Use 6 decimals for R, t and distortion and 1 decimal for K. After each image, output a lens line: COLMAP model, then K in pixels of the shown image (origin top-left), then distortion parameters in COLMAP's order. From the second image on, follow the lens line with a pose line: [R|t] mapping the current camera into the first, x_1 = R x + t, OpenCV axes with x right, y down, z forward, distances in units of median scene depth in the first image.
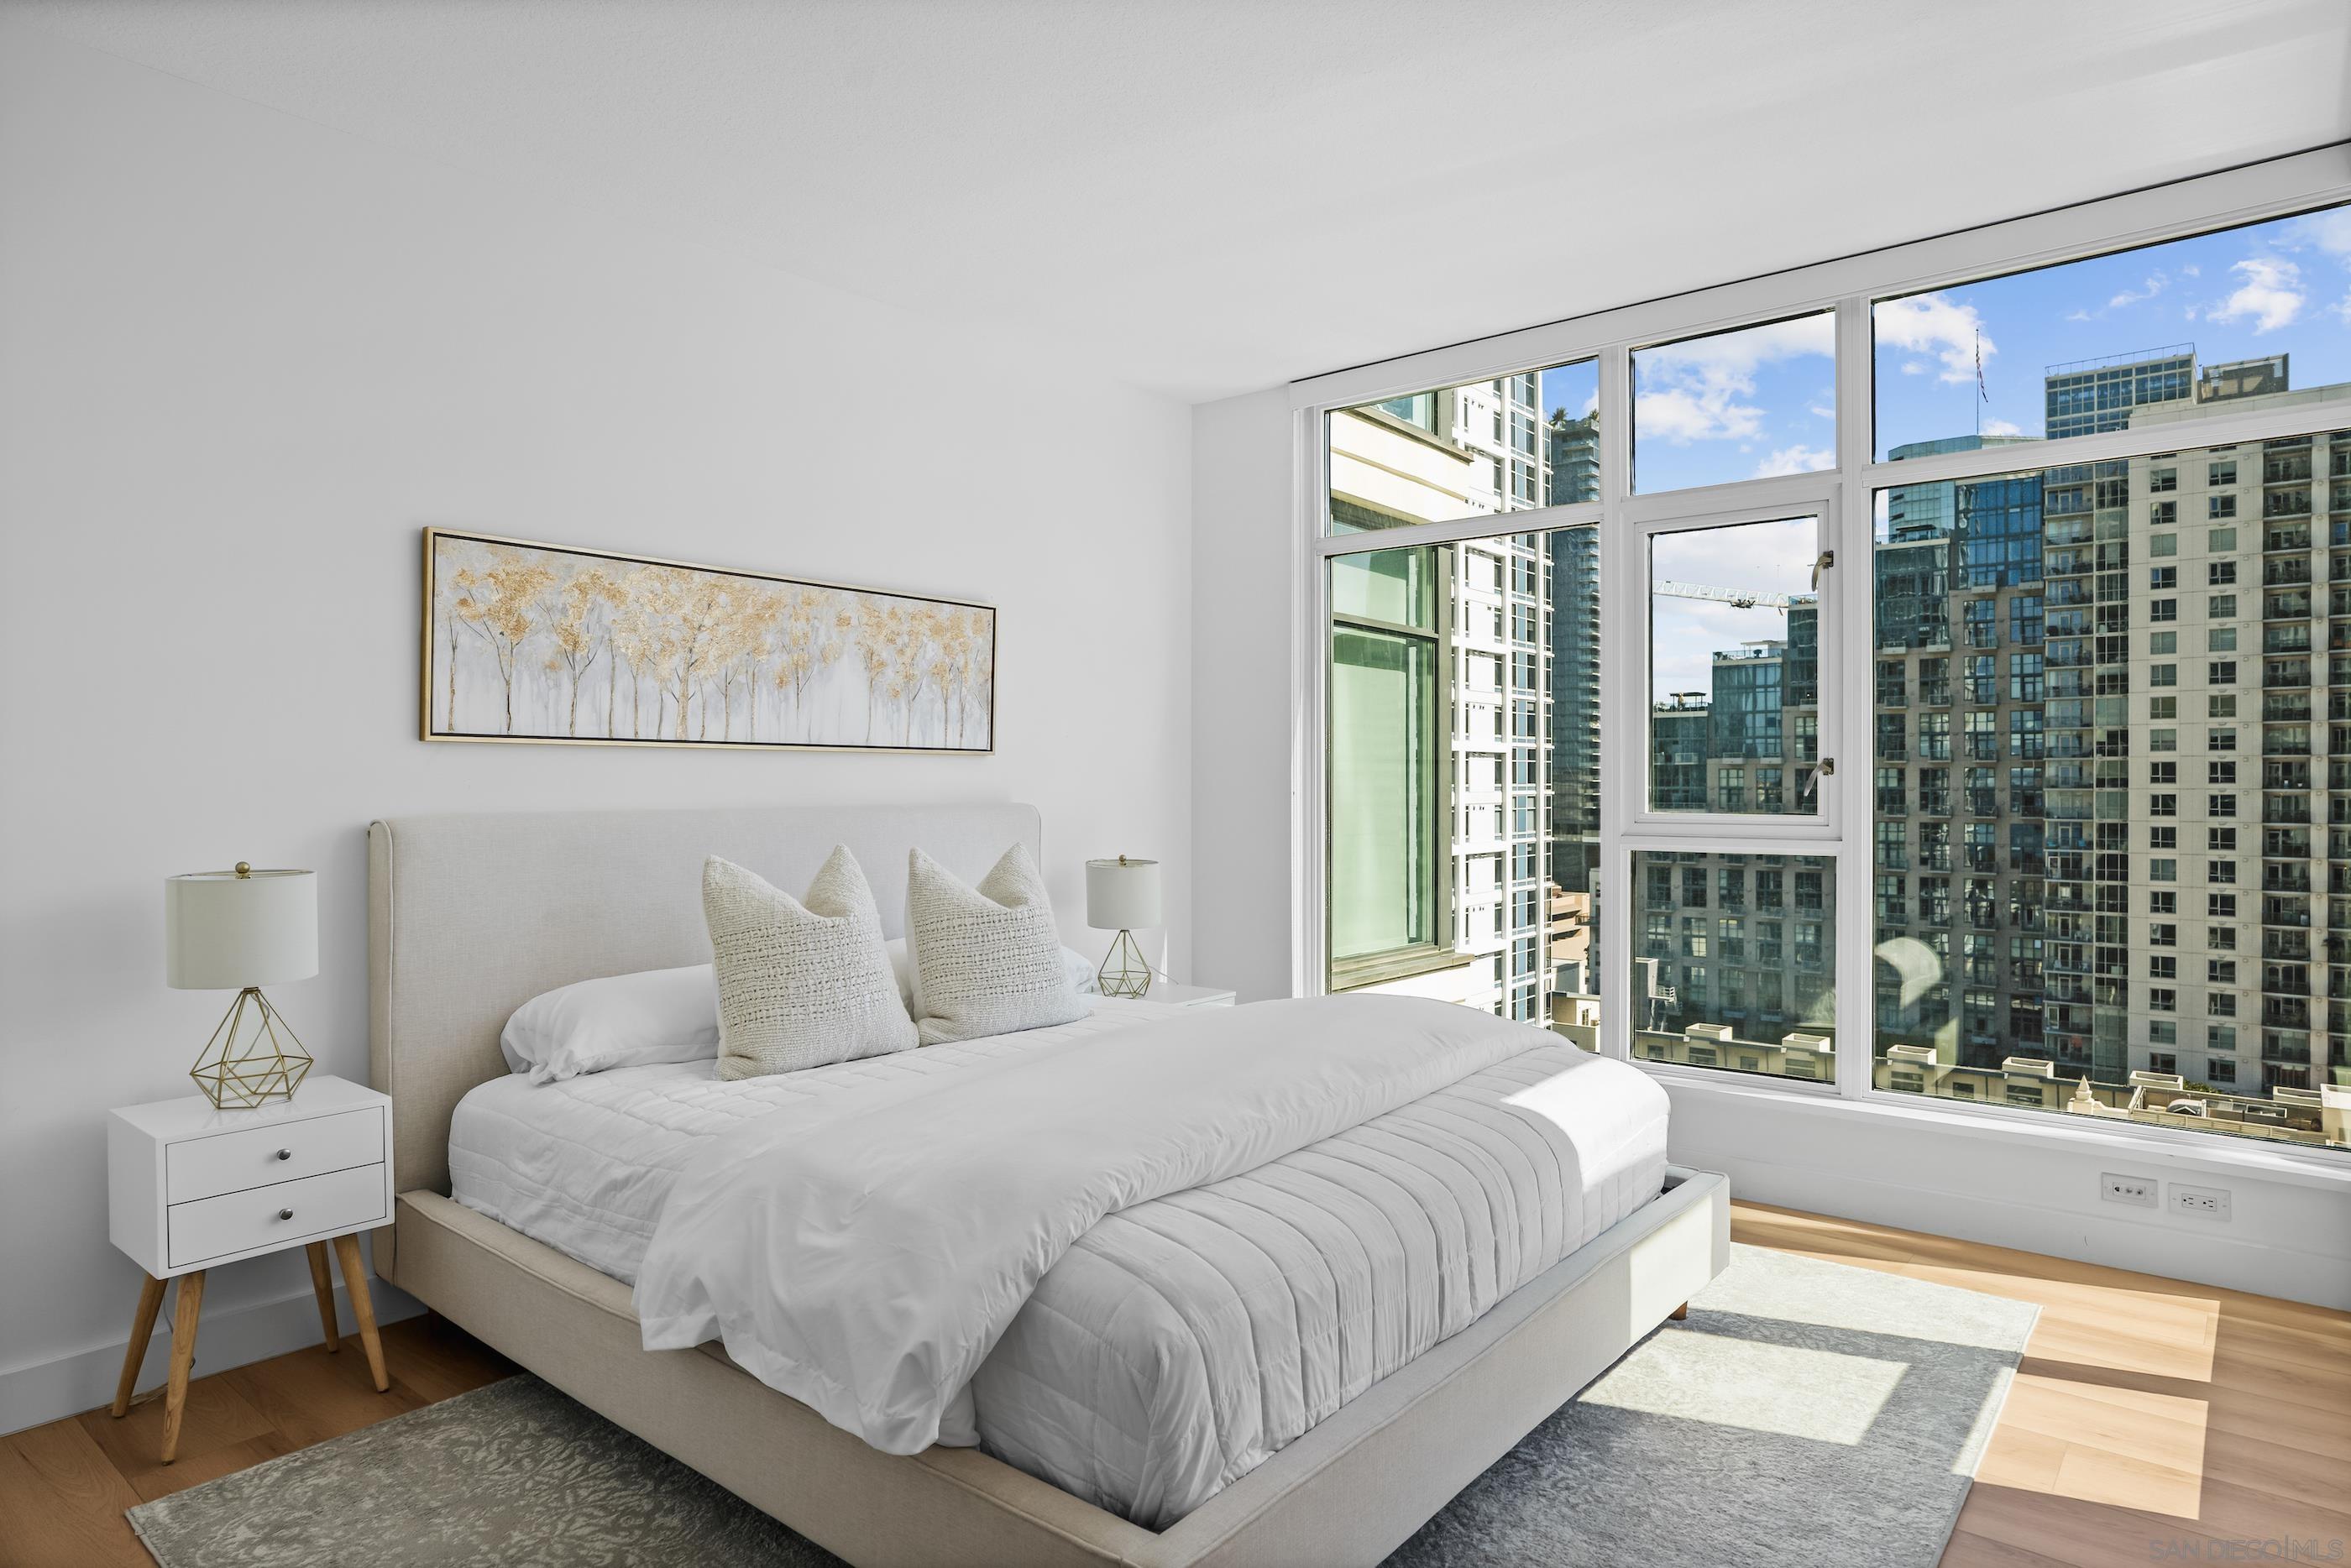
lens RADIAL K [[1372.8, 0, 1175.5], [0, 1372.8, 784.0], [0, 0, 1]] dist [-0.086432, 0.063519]
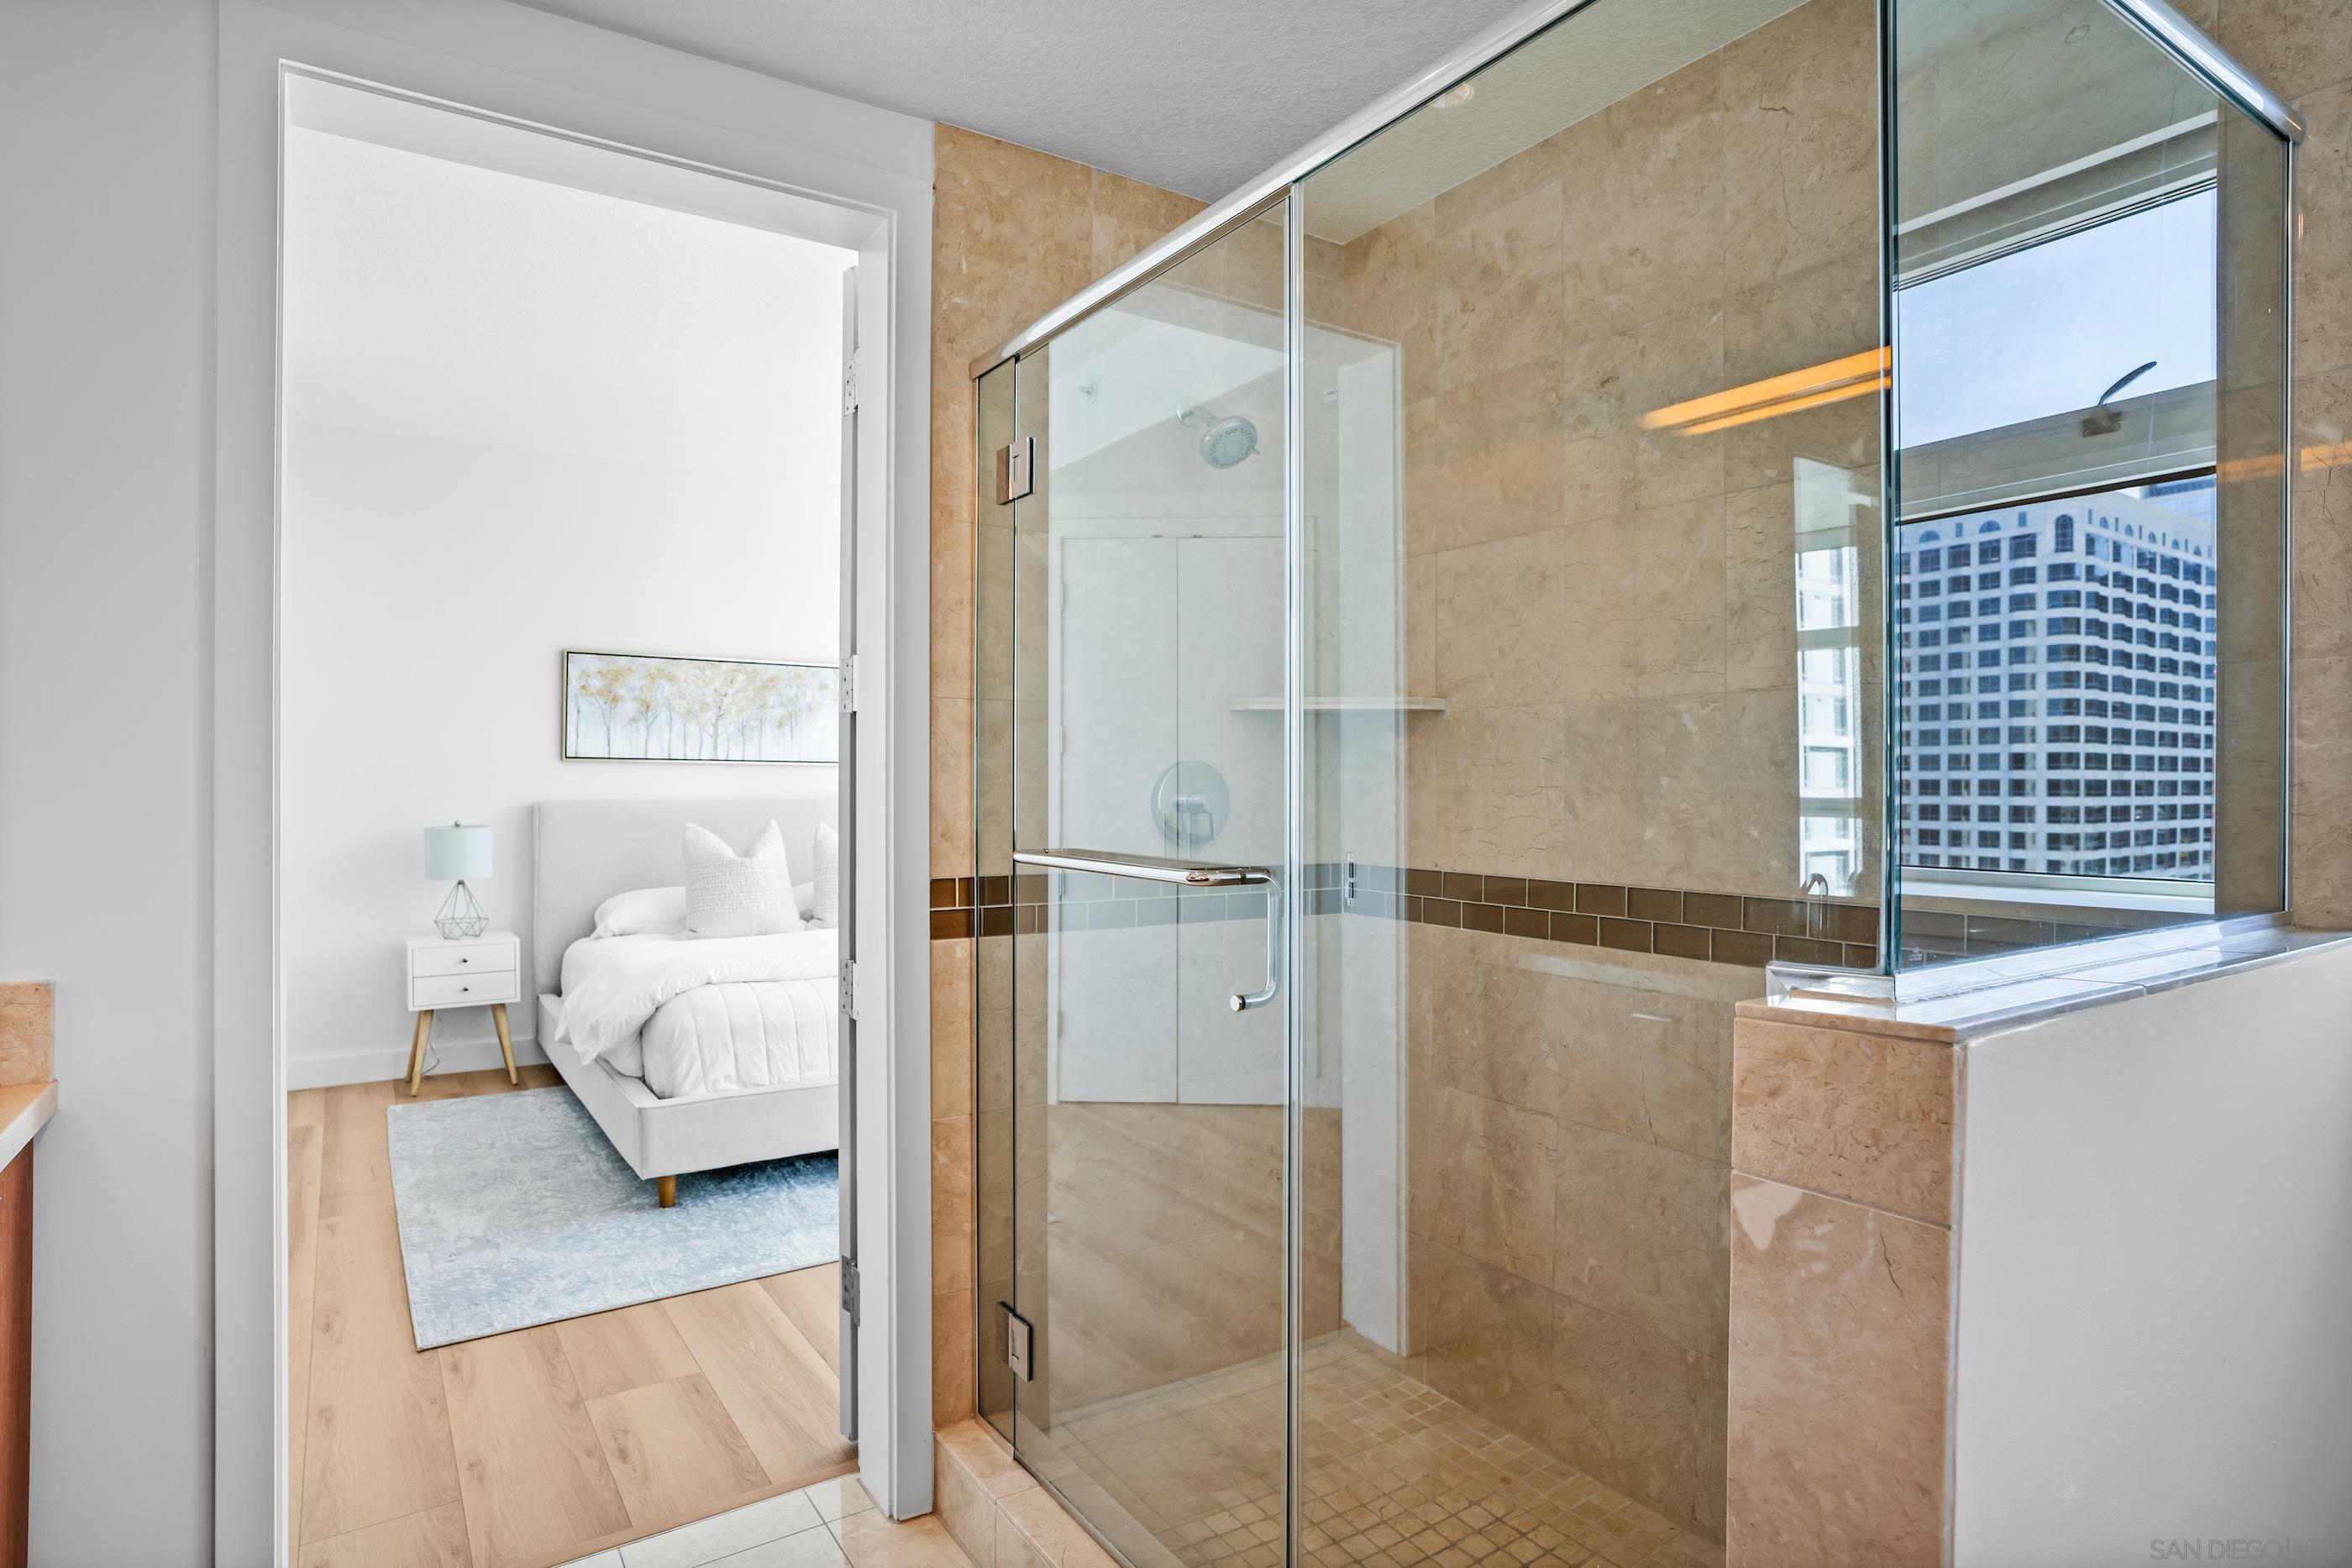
lens RADIAL K [[1287.5, 0, 1176.0], [0, 1287.5, 784.0], [0, 0, 1]] dist [-0.058444, 0.041971]
pose [[0.959548, 0.007852, -0.281436, 0.759644], [-0.005987, 0.999954, 0.007485, -0.018439], [0.281482, -0.005497, 0.959551, -0.471167]]
